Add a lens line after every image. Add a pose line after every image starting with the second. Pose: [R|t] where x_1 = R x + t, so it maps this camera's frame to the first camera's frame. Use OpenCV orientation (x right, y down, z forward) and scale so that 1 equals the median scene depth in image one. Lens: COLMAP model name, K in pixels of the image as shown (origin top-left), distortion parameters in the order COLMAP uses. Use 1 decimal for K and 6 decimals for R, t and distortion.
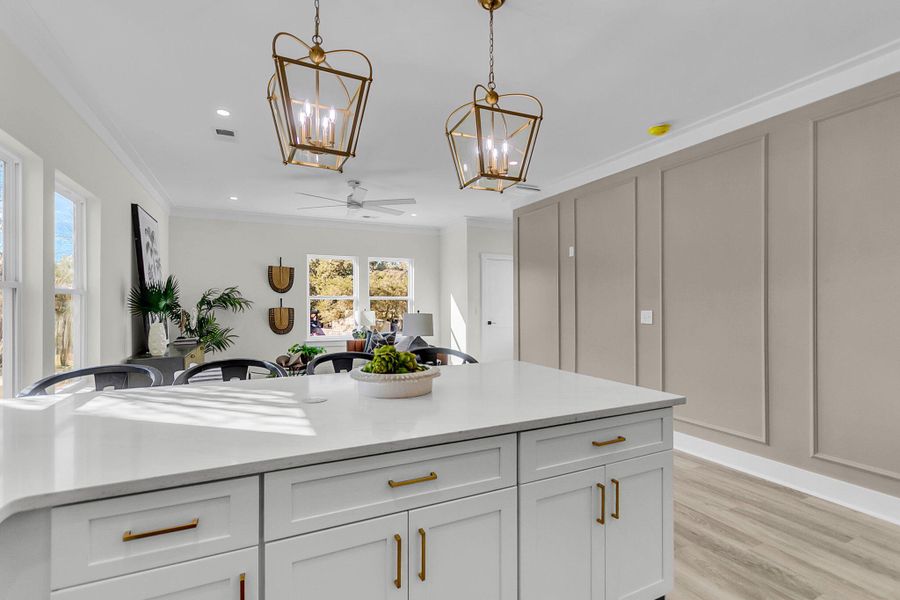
lens RADIAL K [[420.8, 0, 459.3], [0, 420.8, 301.7], [0, 0, 1]] dist [-0.015709, -0.000037]
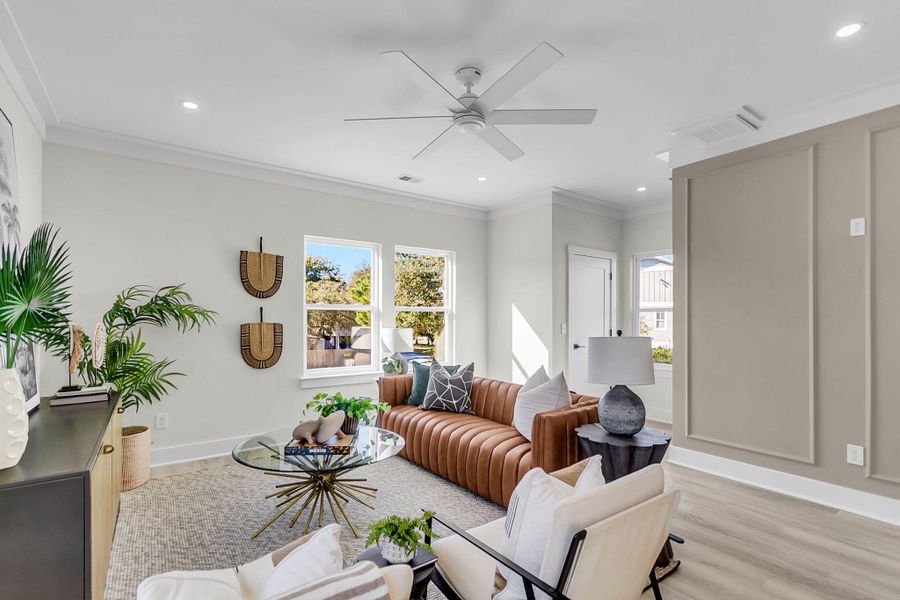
lens RADIAL K [[423.4, 0, 452.6], [0, 423.4, 313.6], [0, 0, 1]] dist [-0.003868, -0.000452]
pose [[0.986701, 0.008647, 0.162316, -0.272870], [-0.007193, 0.999929, -0.009547, 0.005346], [-0.162387, 0.008253, 0.986693, 0.396419]]
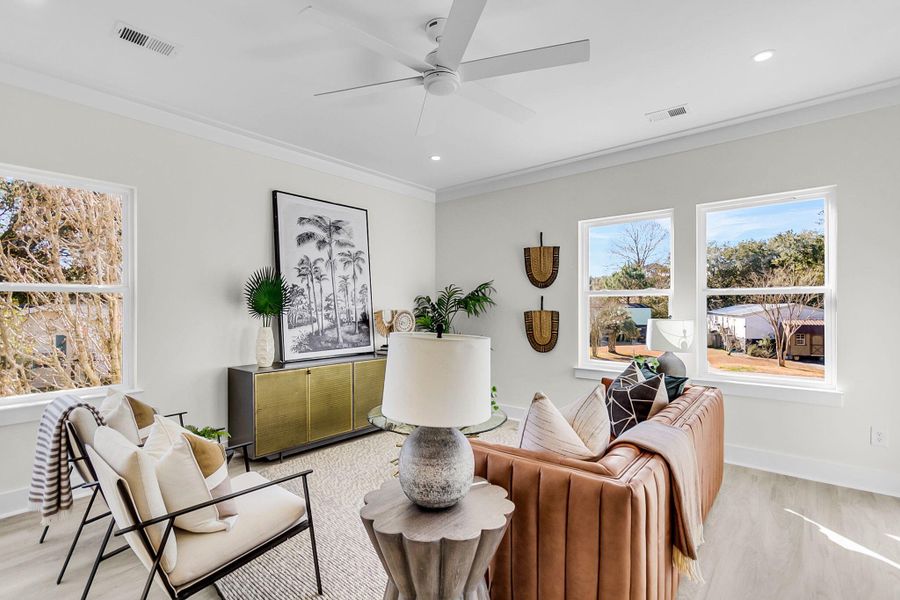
lens RADIAL K [[420.8, 0, 459.3], [0, 420.8, 301.7], [0, 0, 1]] dist [-0.015709, -0.000037]
pose [[0.401990, -0.007790, -0.915611, 0.123790], [0.004014, 0.999969, -0.006746, 0.004997], [0.915635, -0.000964, 0.402008, 0.663787]]
